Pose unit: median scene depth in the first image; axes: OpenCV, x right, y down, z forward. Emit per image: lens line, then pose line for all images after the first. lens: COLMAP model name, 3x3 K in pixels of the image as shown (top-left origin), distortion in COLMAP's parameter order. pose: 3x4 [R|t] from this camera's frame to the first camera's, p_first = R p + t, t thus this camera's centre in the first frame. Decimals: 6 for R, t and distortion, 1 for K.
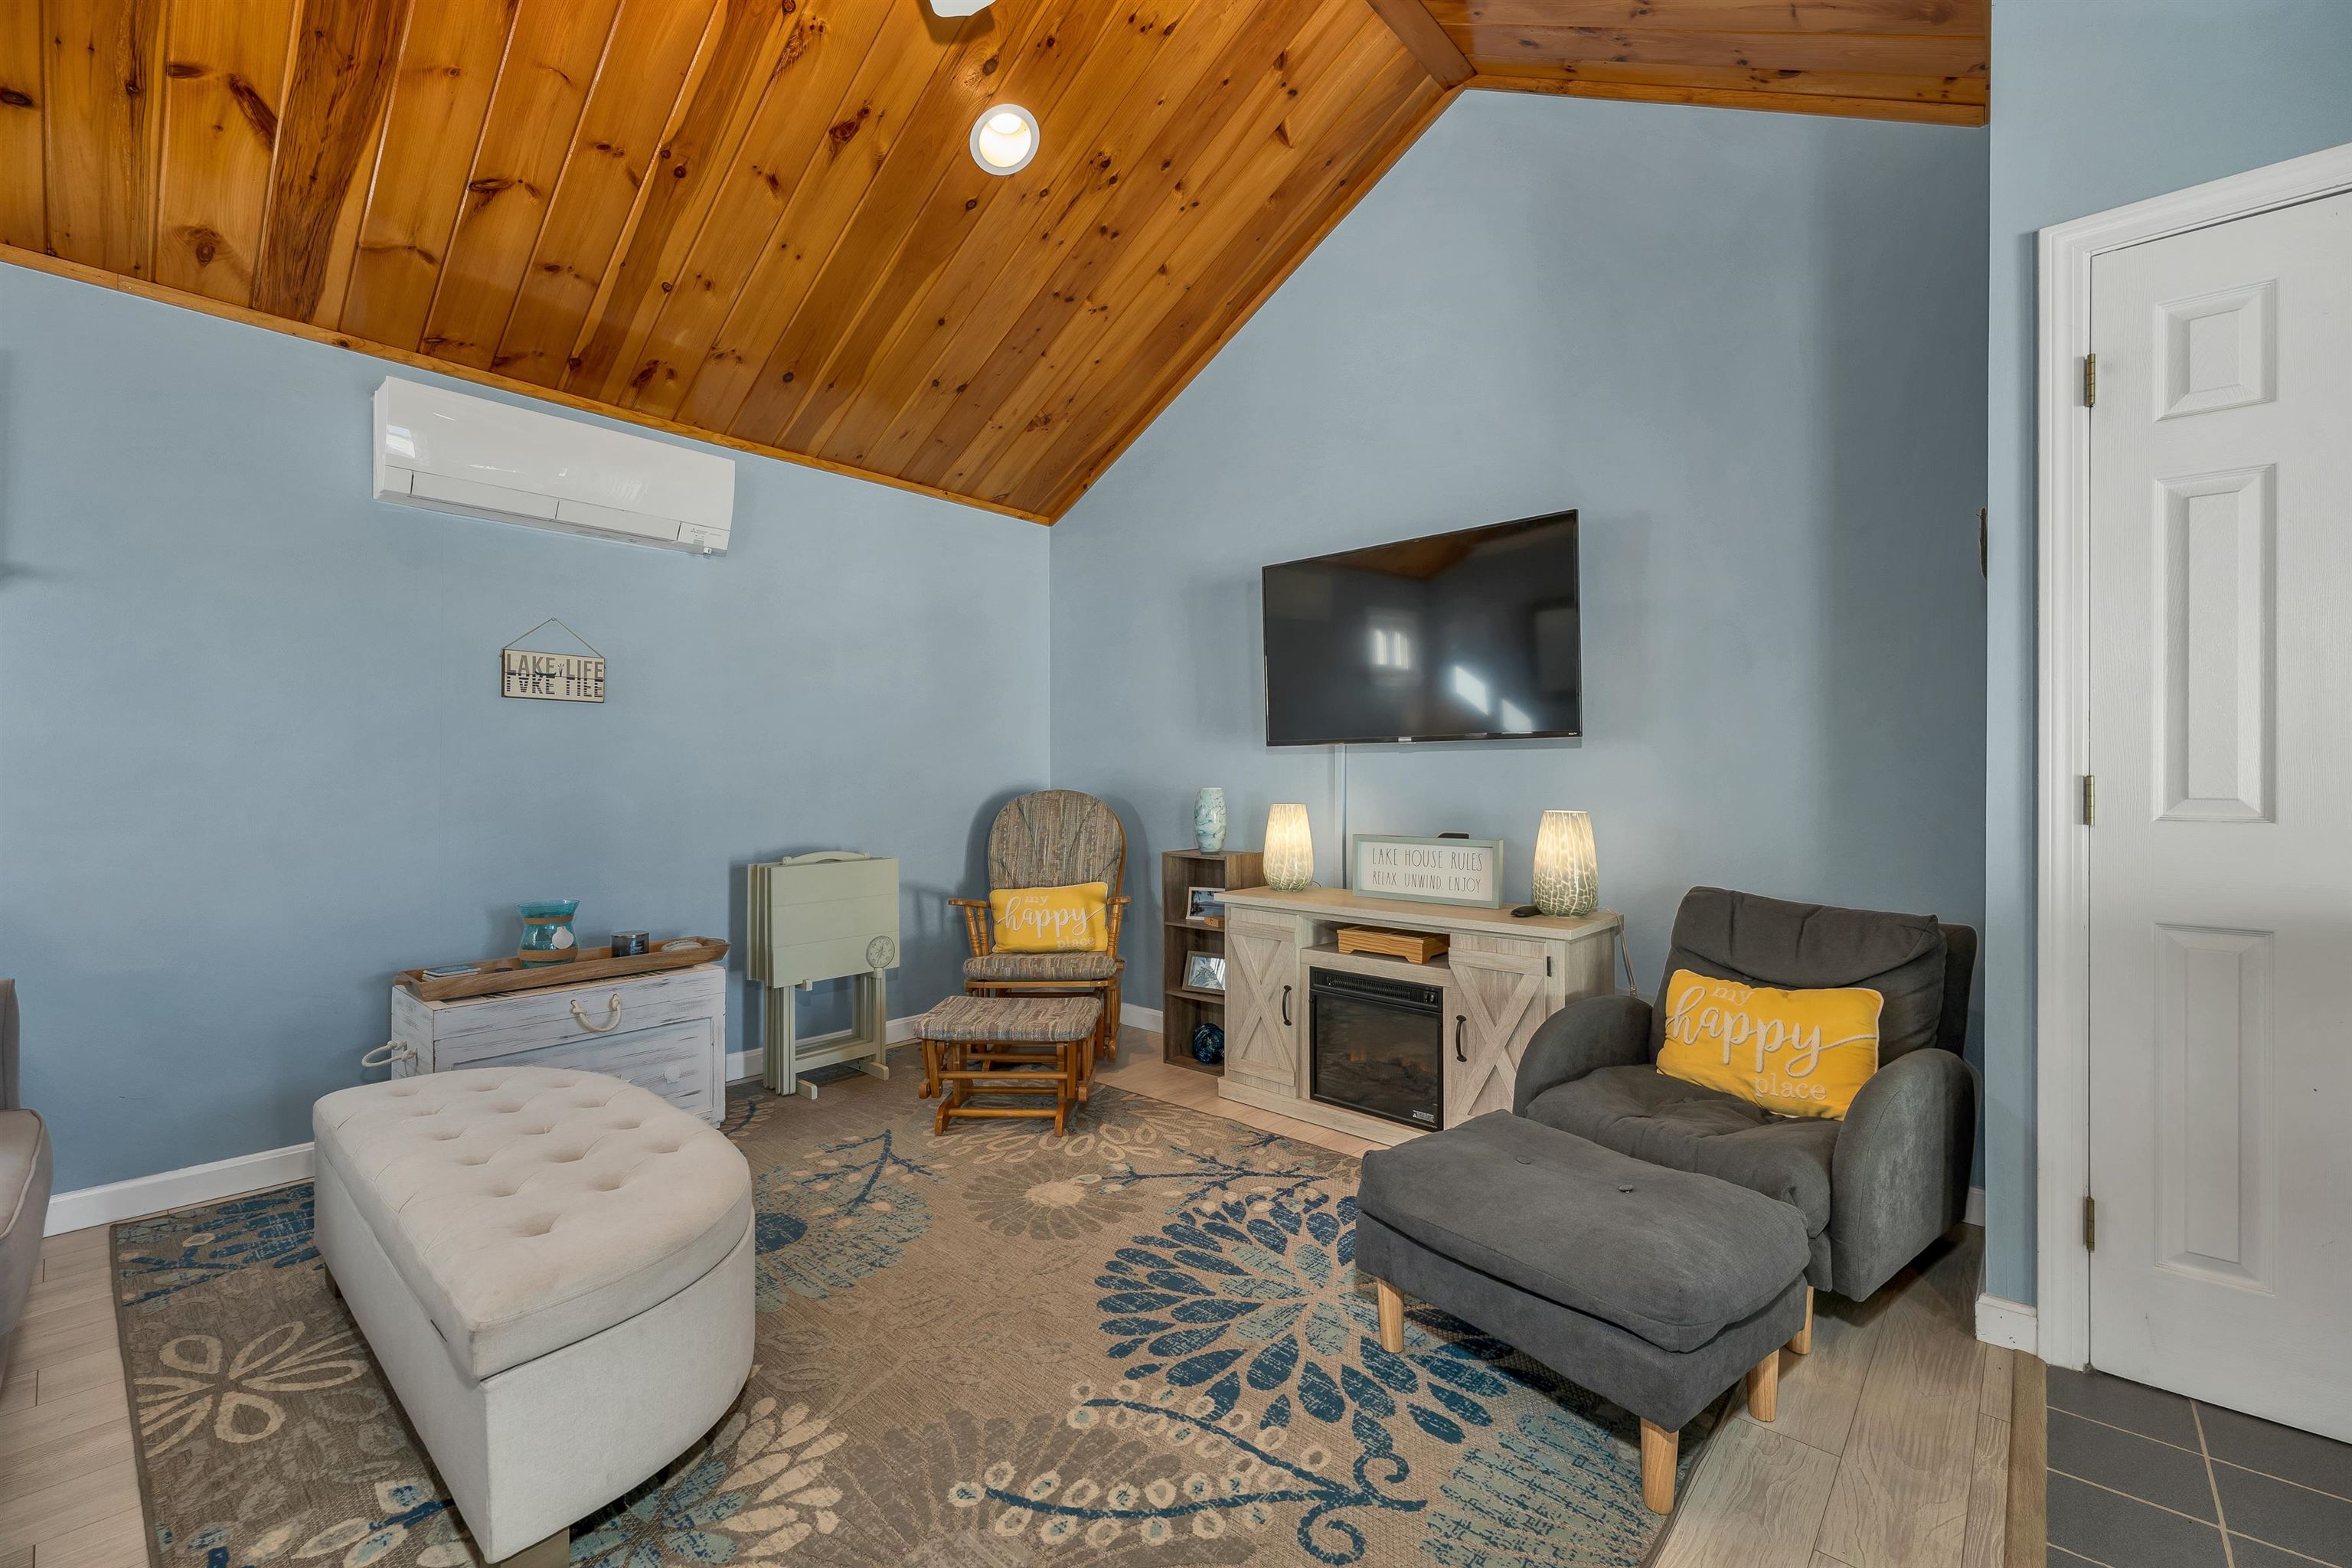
lens RADIAL K [[976.8, 0, 1176.8], [0, 976.8, 782.0], [0, 0, 1]] dist [0.000579, 0.000227]
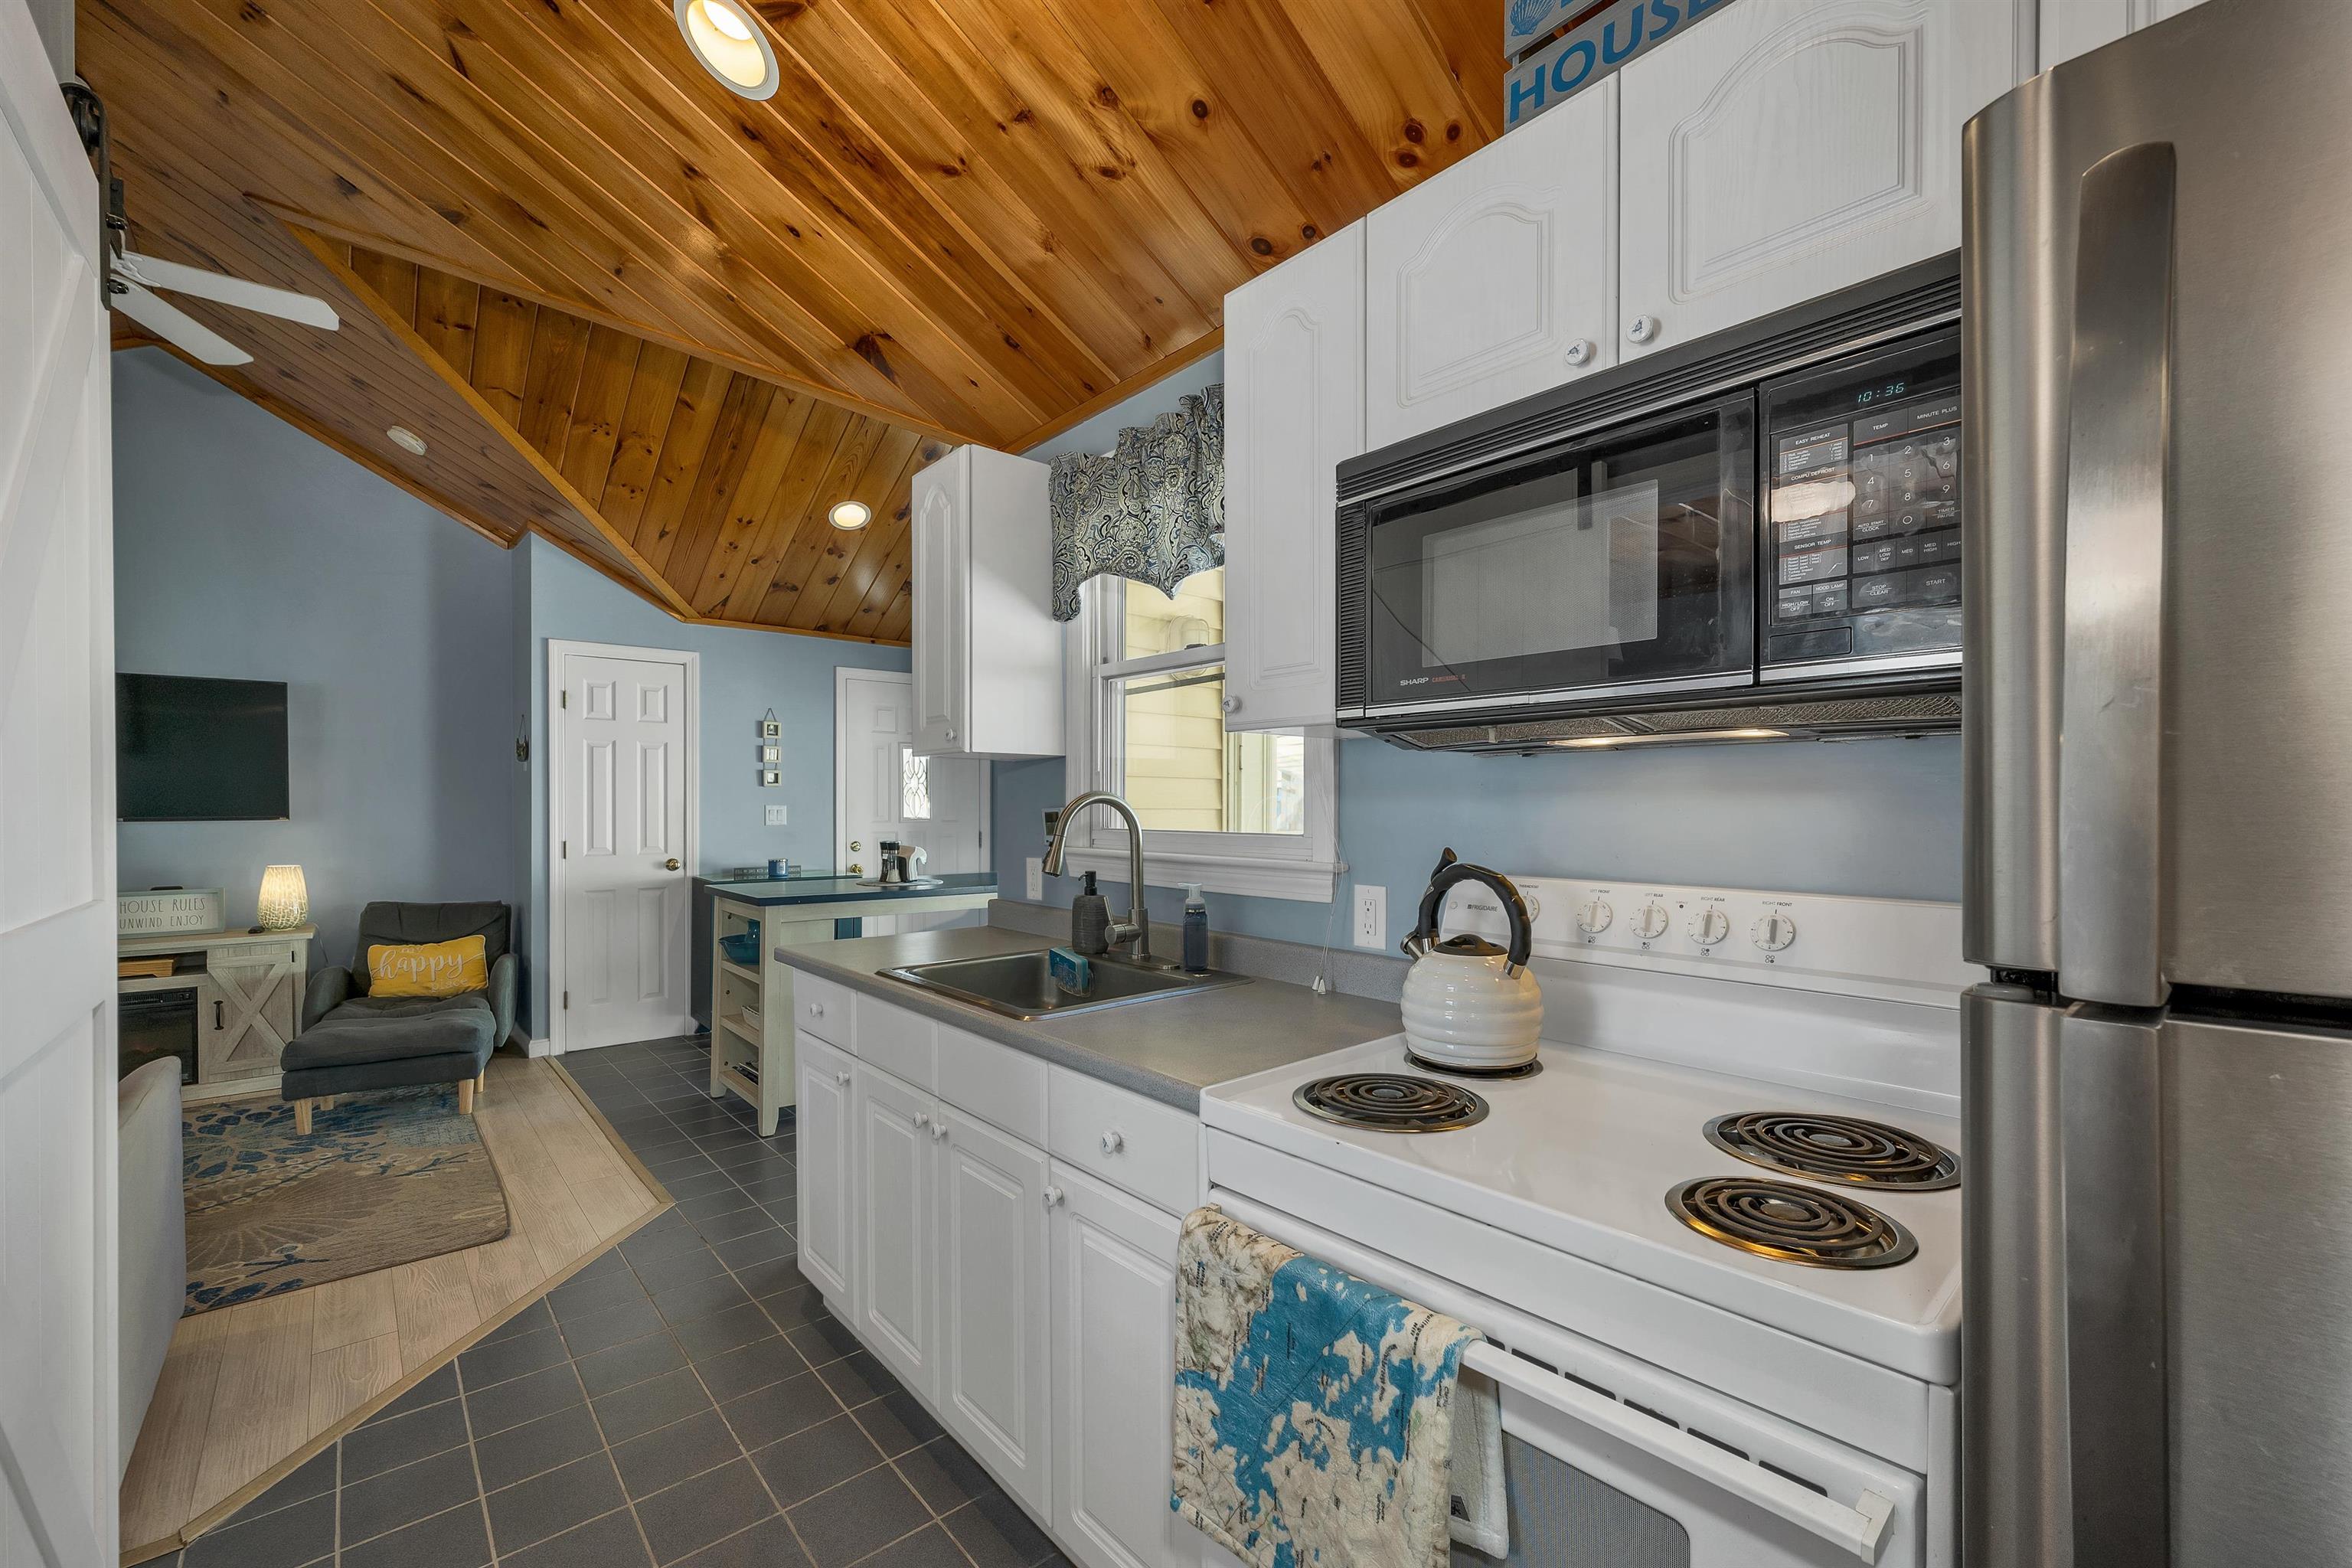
lens RADIAL K [[970.0, 0, 1187.4], [0, 970.0, 804.0], [0, 0, 1]] dist [0.002676, 0.000072]
pose [[0.129466, -0.004495, 0.991574, -1.477452], [0.003186, 0.999986, 0.004117, -0.109414], [-0.991579, 0.002627, 0.129478, -1.043443]]
